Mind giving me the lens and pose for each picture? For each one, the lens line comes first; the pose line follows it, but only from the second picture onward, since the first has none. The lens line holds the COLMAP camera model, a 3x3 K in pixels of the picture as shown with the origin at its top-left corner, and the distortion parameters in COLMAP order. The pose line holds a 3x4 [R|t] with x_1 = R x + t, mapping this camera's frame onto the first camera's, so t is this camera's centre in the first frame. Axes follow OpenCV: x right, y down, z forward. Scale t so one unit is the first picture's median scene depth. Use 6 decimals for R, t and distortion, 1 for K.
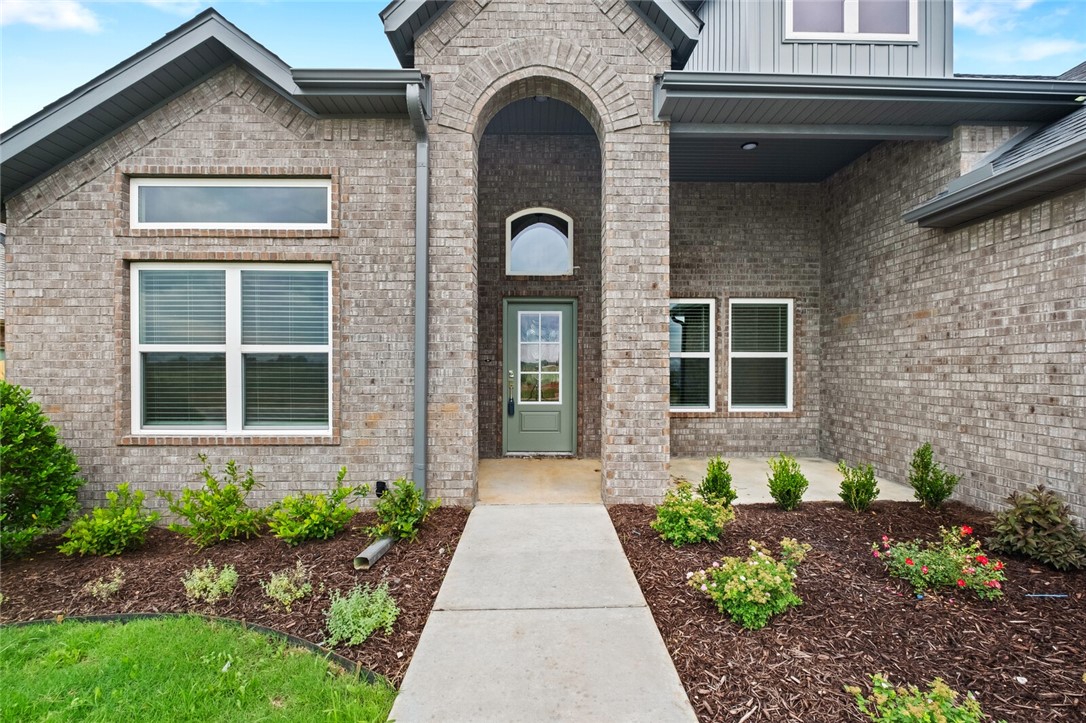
lens RADIAL K [[488.5, 0, 563.6], [0, 488.5, 369.5], [0, 0, 1]] dist [-0.000806, -0.000325]
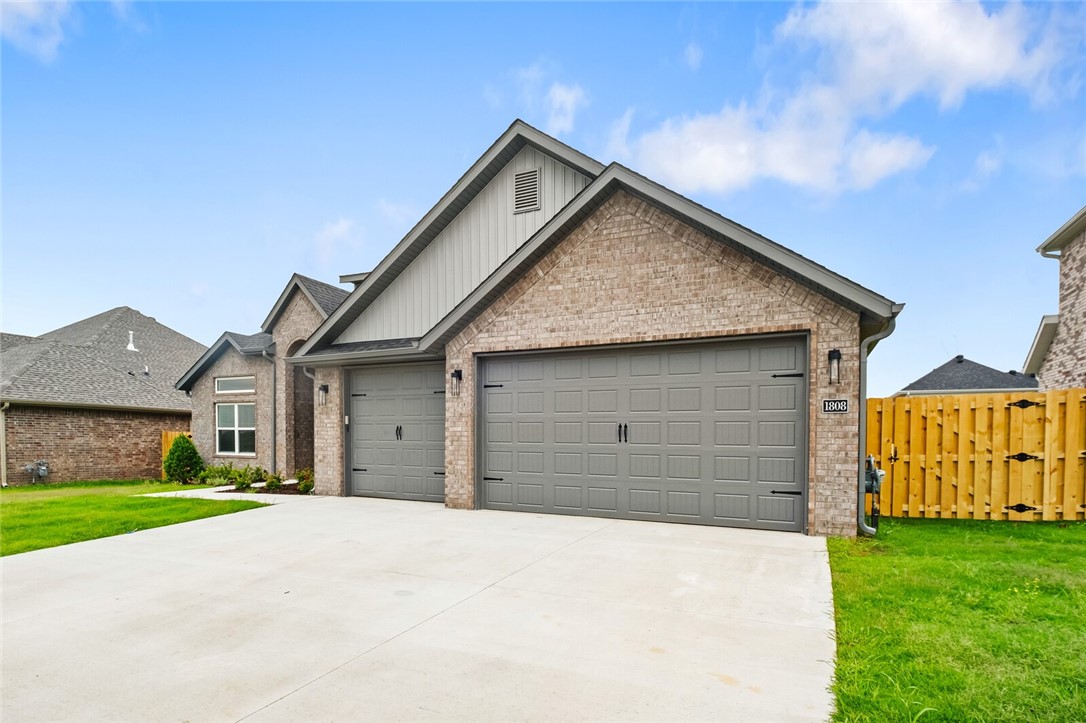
lens RADIAL K [[556.0, 0, 540.4], [0, 556.0, 444.3], [0, 0, 1]] dist [0.000096, -0.000001]
pose [[0.899693, 0.007191, -0.436463, 2.816161], [-0.000757, 0.999889, 0.014913, 0.004952], [0.436522, -0.013086, 0.899598, -1.481573]]
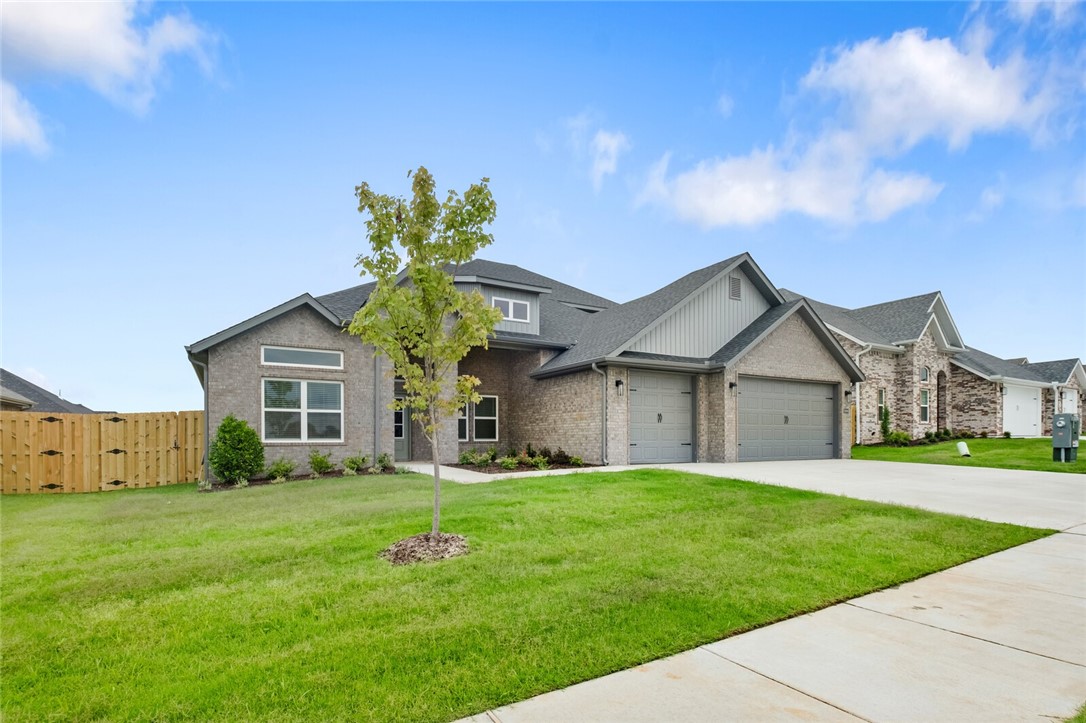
lens RADIAL K [[556.0, 0, 540.4], [0, 556.0, 444.3], [0, 0, 1]] dist [0.000096, -0.000001]
pose [[0.889924, -0.004200, 0.456090, -0.928606], [0.004233, 0.999991, 0.000950, 0.149578], [-0.456090, 0.001085, 0.889933, -2.381795]]
